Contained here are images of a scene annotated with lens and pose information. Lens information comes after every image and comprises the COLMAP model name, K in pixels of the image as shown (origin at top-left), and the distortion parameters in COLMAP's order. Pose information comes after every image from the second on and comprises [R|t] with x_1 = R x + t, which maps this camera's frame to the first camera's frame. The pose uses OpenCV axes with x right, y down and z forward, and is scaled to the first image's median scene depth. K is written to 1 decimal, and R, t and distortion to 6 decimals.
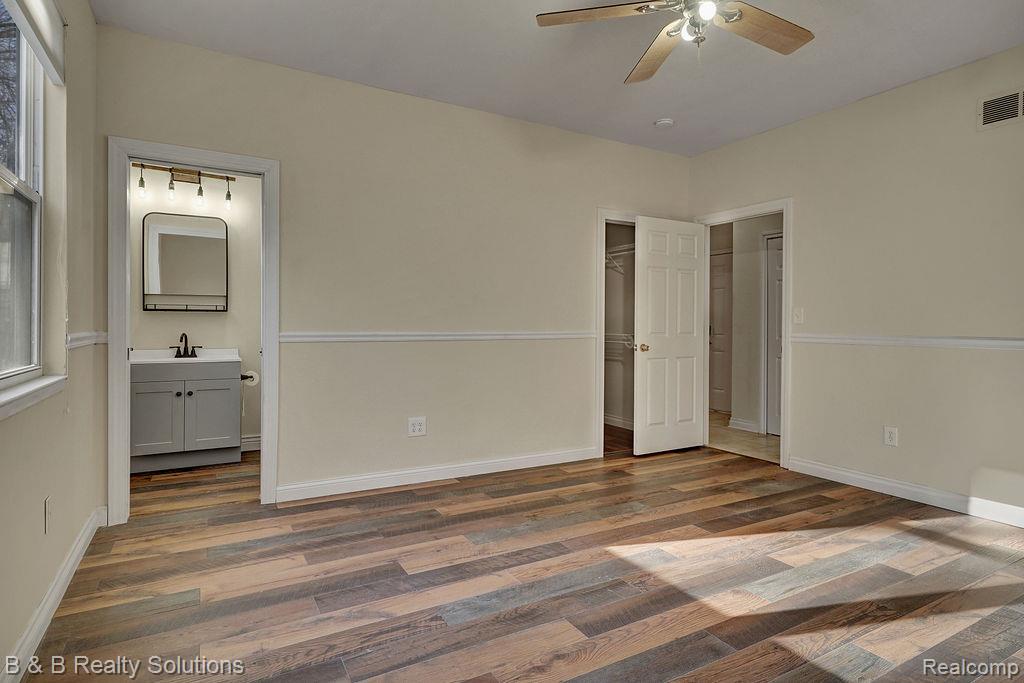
lens RADIAL K [[545.9, 0, 520.7], [0, 545.9, 320.8], [0, 0, 1]] dist [0.003576, 0.001564]
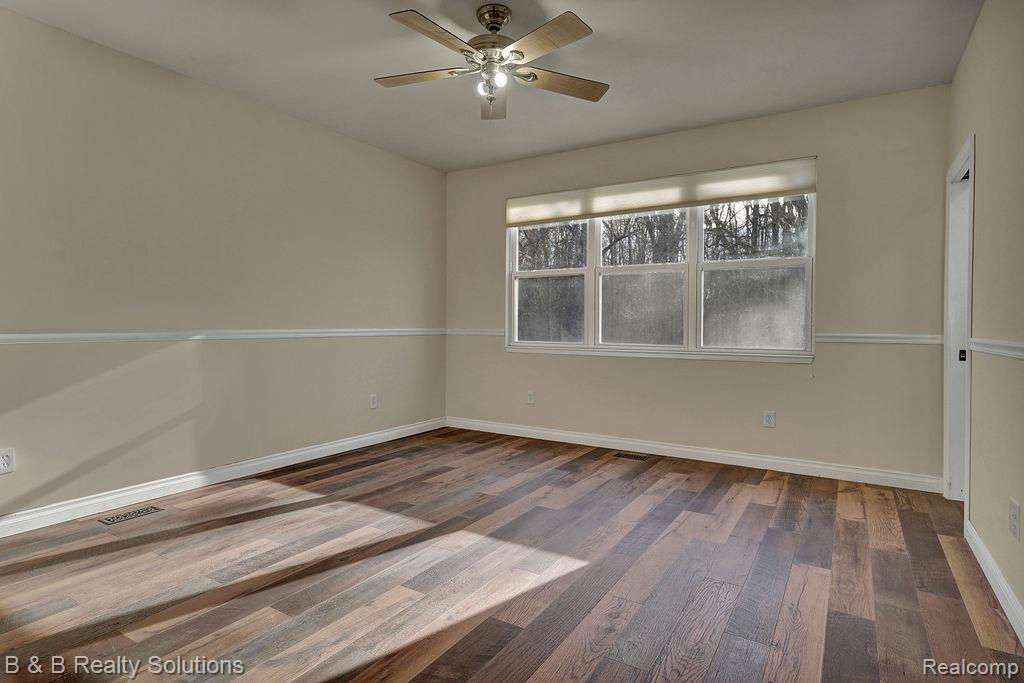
lens RADIAL K [[545.9, 0, 510.4], [0, 545.9, 337.6], [0, 0, 1]] dist [0.003576, 0.001564]
pose [[-0.886146, -0.001150, -0.463404, 0.758846], [-0.010206, 0.999803, 0.017036, 0.017385], [0.463293, 0.019826, -0.885983, 1.881075]]
